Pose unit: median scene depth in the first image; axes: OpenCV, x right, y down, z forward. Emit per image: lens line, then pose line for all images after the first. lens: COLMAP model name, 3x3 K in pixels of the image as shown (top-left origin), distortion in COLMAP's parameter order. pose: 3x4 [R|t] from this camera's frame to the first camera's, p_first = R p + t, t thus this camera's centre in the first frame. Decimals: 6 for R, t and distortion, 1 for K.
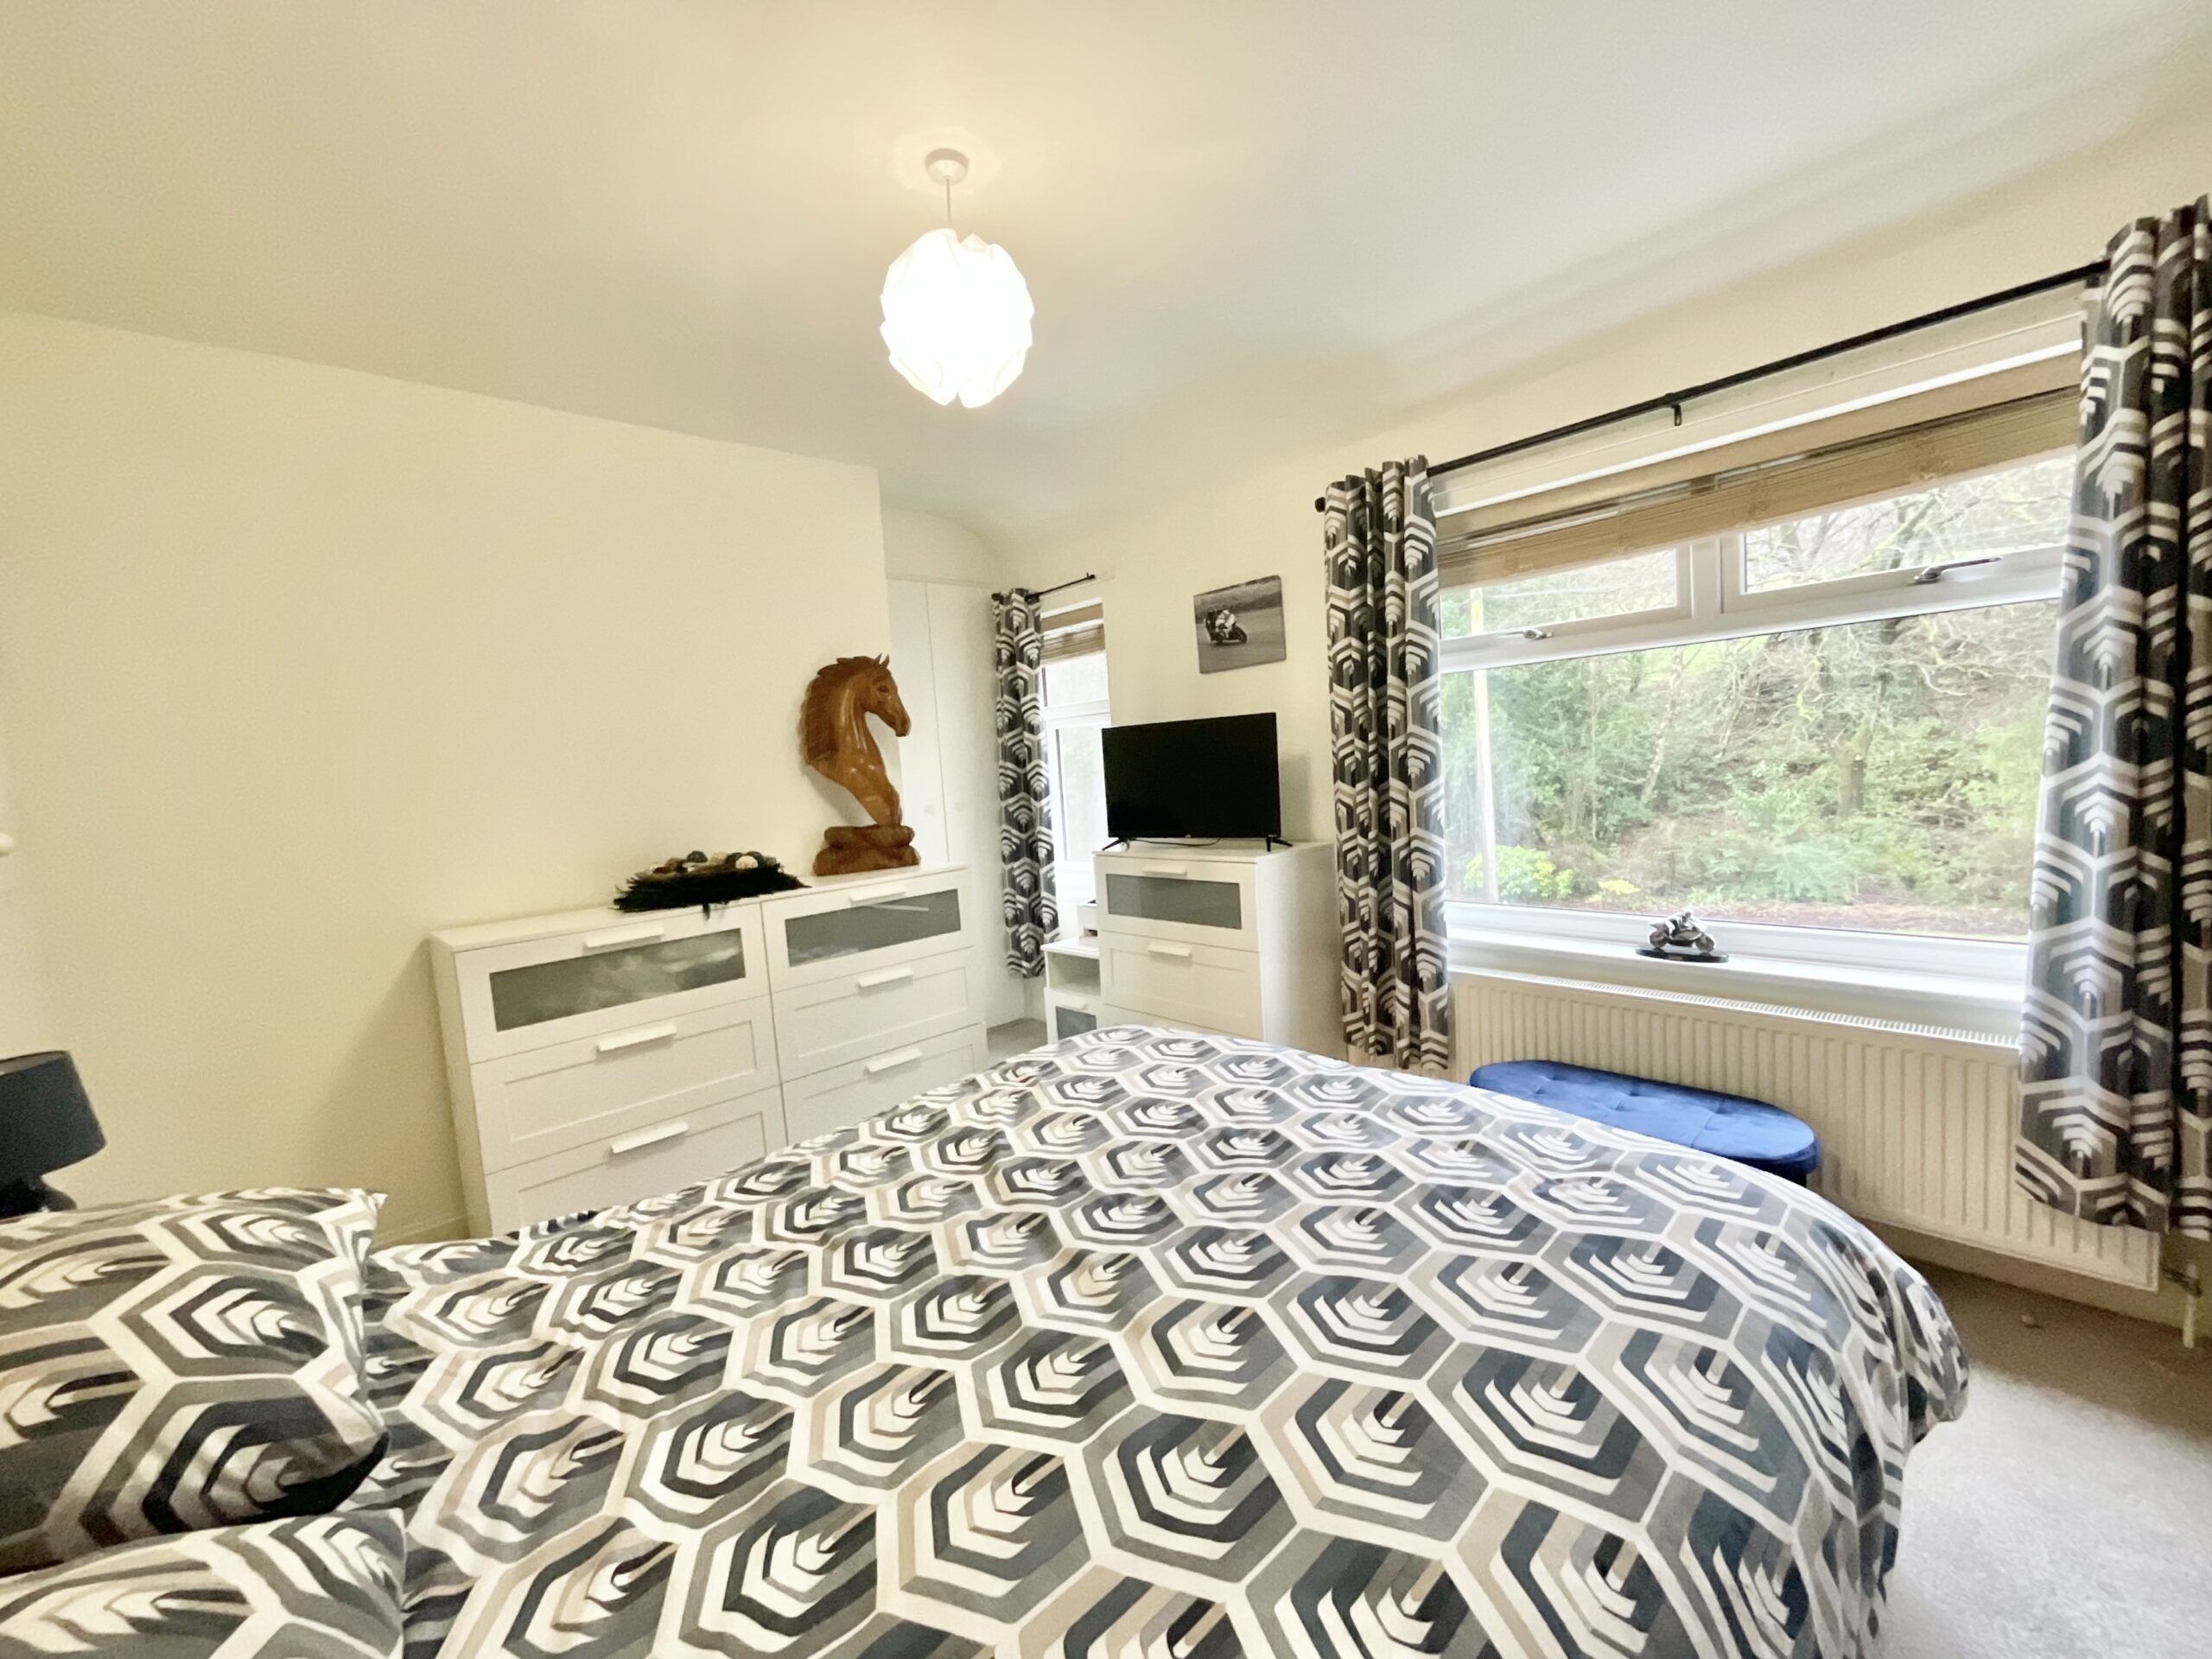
lens RADIAL K [[898.2, 0, 1090.0], [0, 898.2, 820.8], [0, 0, 1]] dist [0.014427, 0.000431]
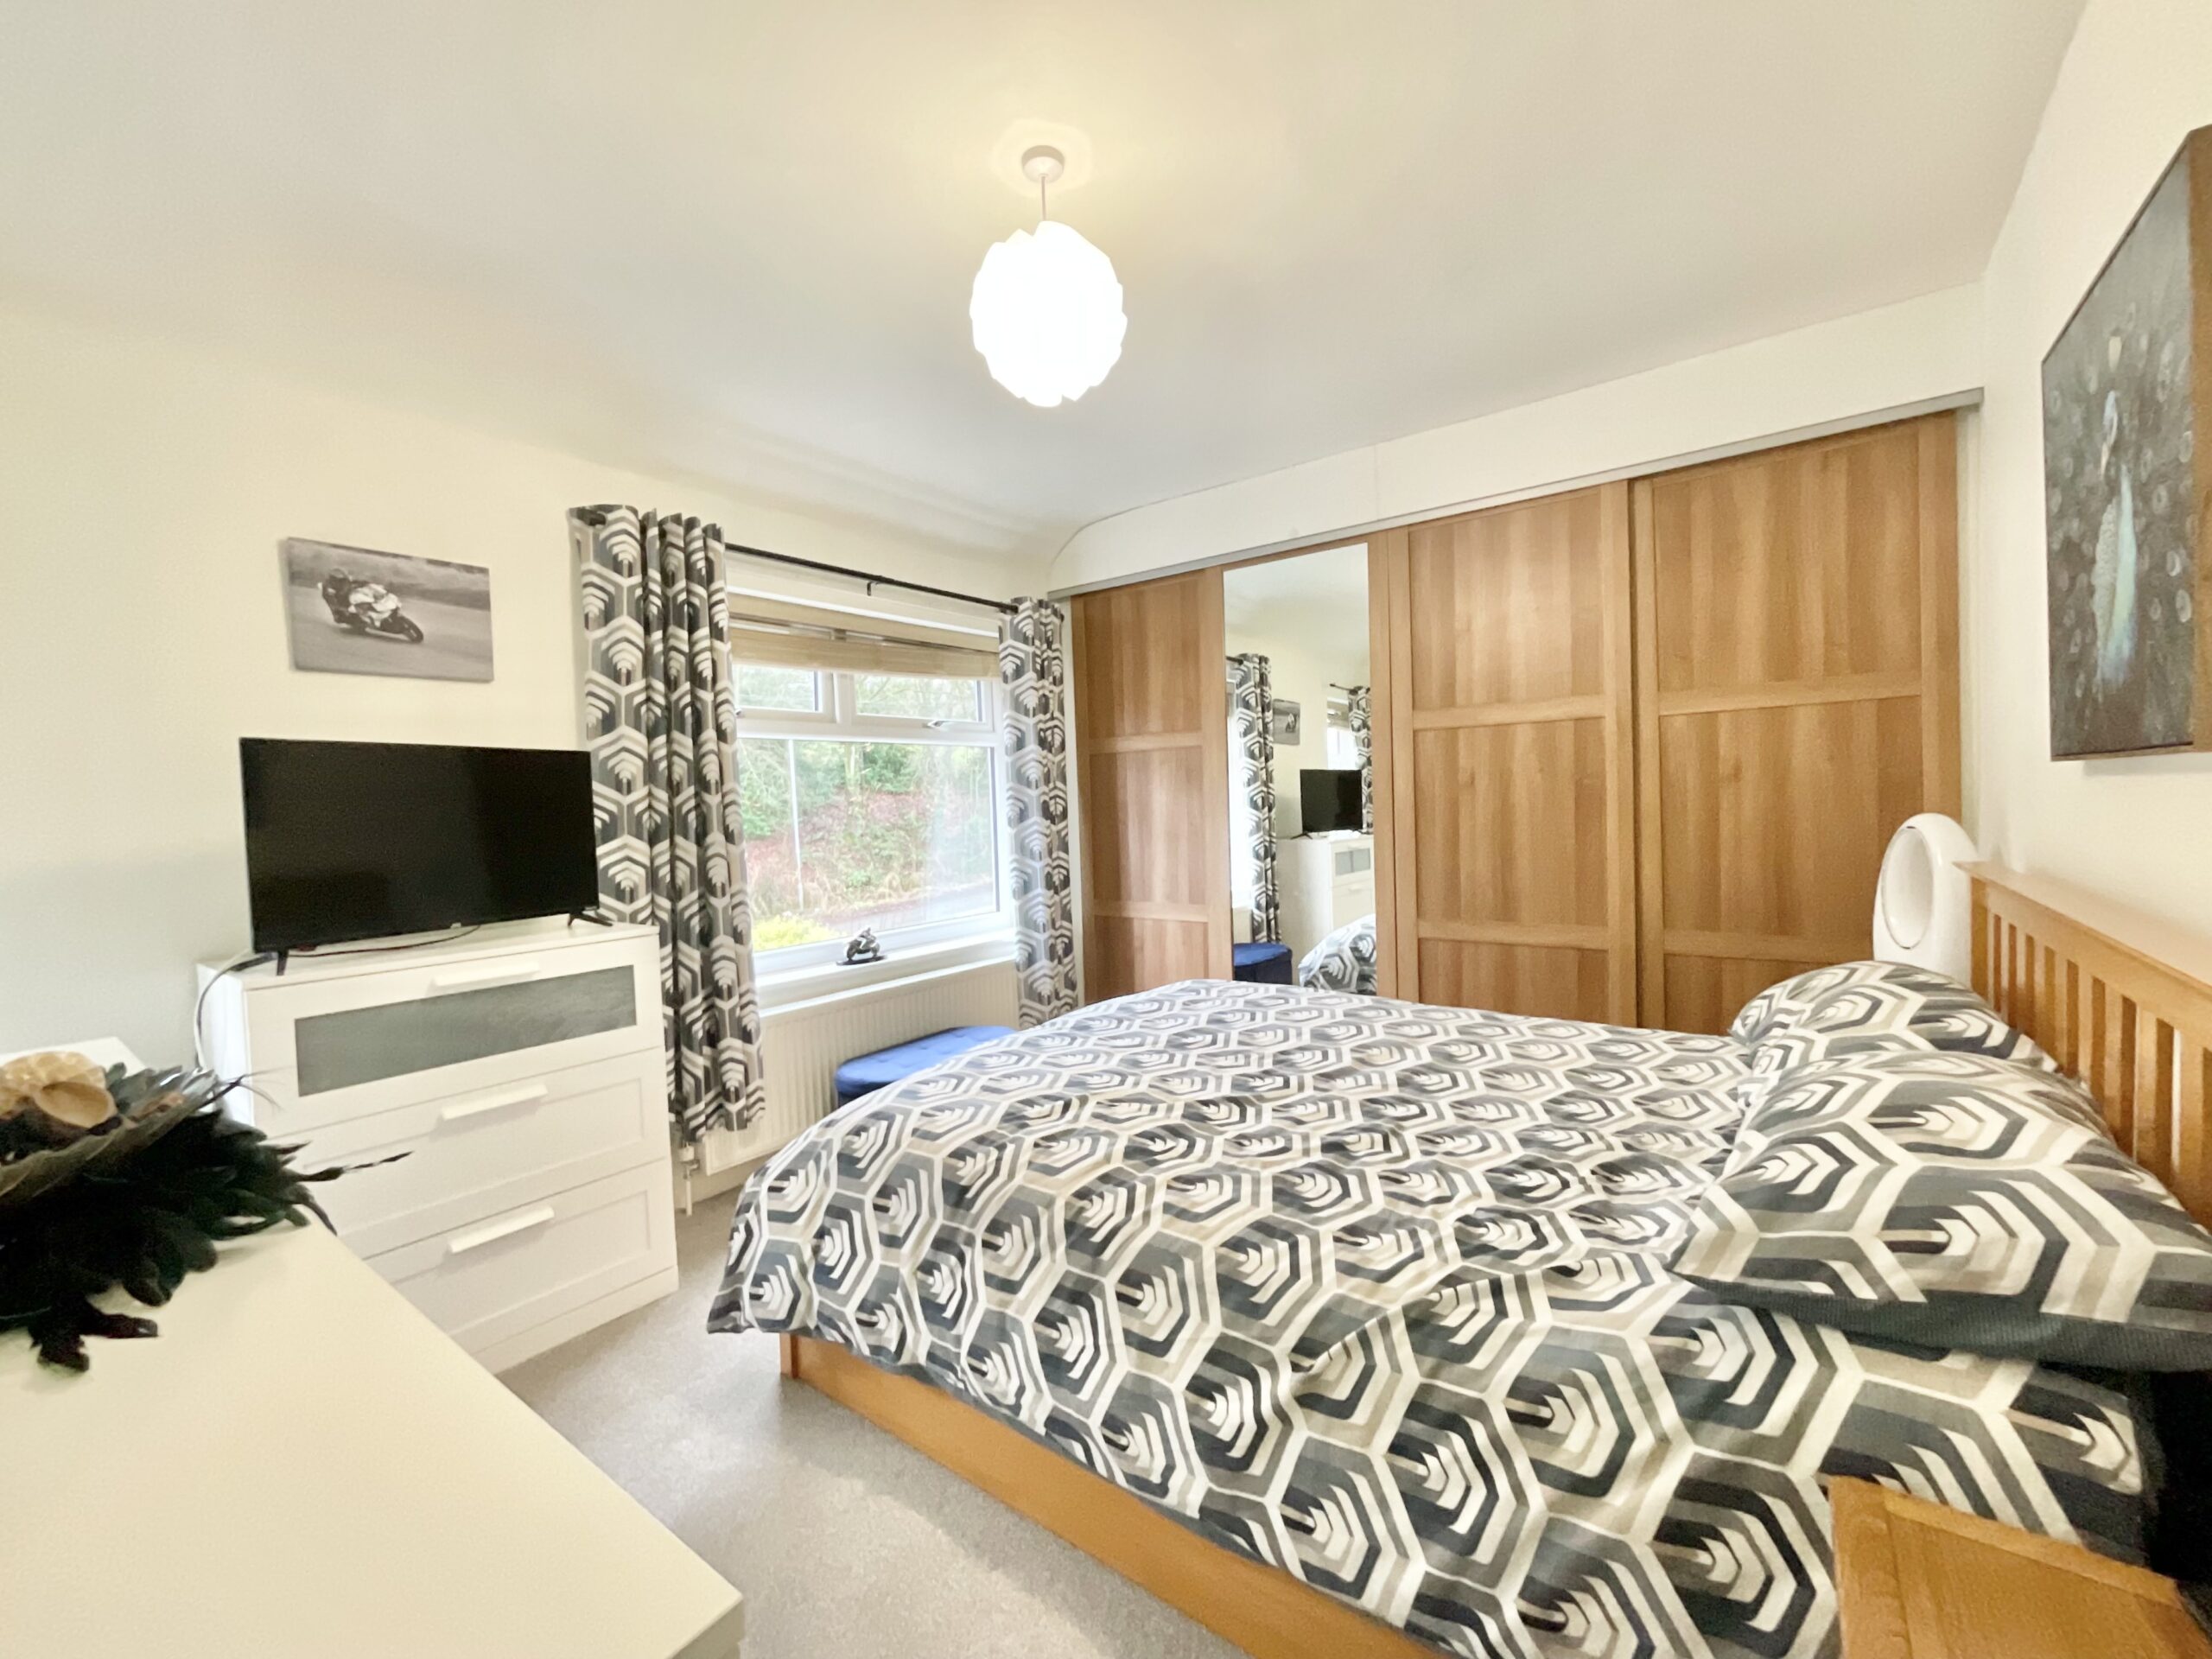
lens RADIAL K [[898.2, 0, 1090.0], [0, 898.2, 820.8], [0, 0, 1]] dist [0.014427, 0.000431]
pose [[-0.165089, 0.040266, 0.985456, -0.747627], [0.098545, 0.994840, -0.024141, 0.001911], [-0.981343, 0.093126, -0.168205, 0.813205]]
